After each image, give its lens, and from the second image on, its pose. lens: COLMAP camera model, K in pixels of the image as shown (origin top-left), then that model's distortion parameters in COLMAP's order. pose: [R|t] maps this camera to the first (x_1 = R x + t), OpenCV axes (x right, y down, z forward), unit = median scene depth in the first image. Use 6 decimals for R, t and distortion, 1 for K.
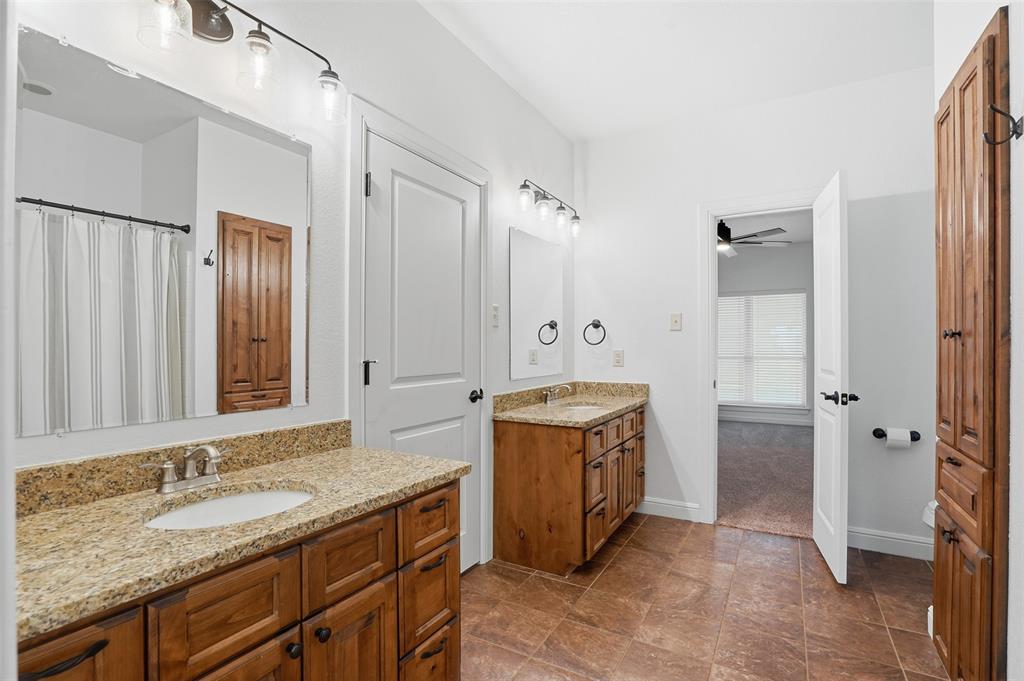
lens RADIAL K [[484.0, 0, 507.3], [0, 484.0, 349.8], [0, 0, 1]] dist [-0.052706, 0.017866]
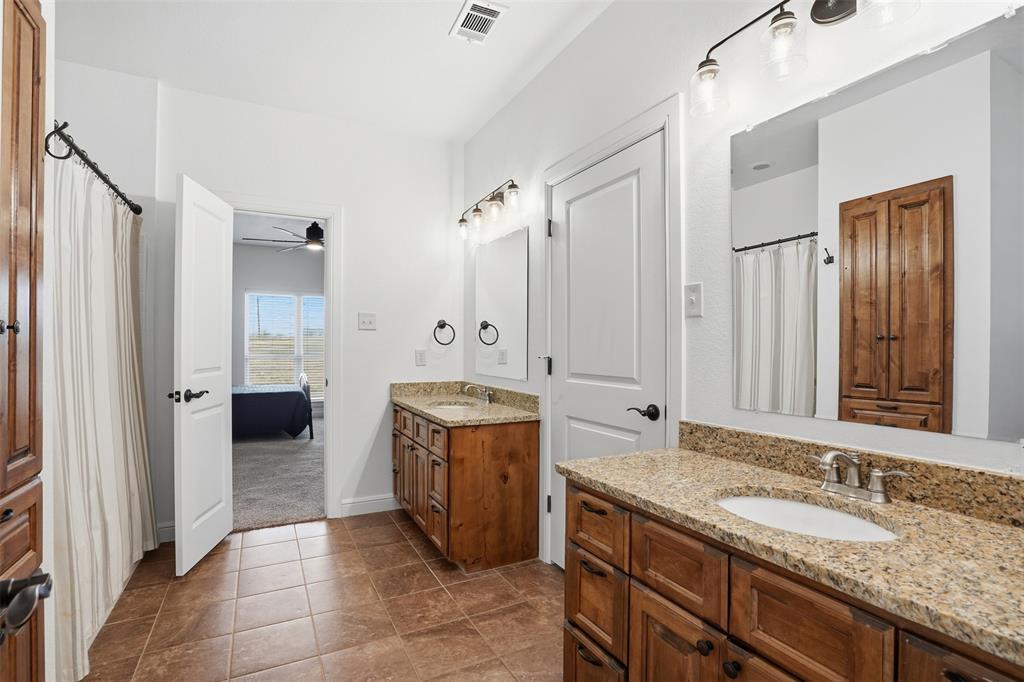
lens RADIAL K [[484.0, 0, 506.1], [0, 484.0, 344.4], [0, 0, 1]] dist [-0.052706, 0.017866]
pose [[-0.540219, -0.002954, -0.841520, 0.546469], [-0.005110, 0.999987, -0.000230, -0.007392], [0.841509, 0.004176, -0.540227, 0.956503]]
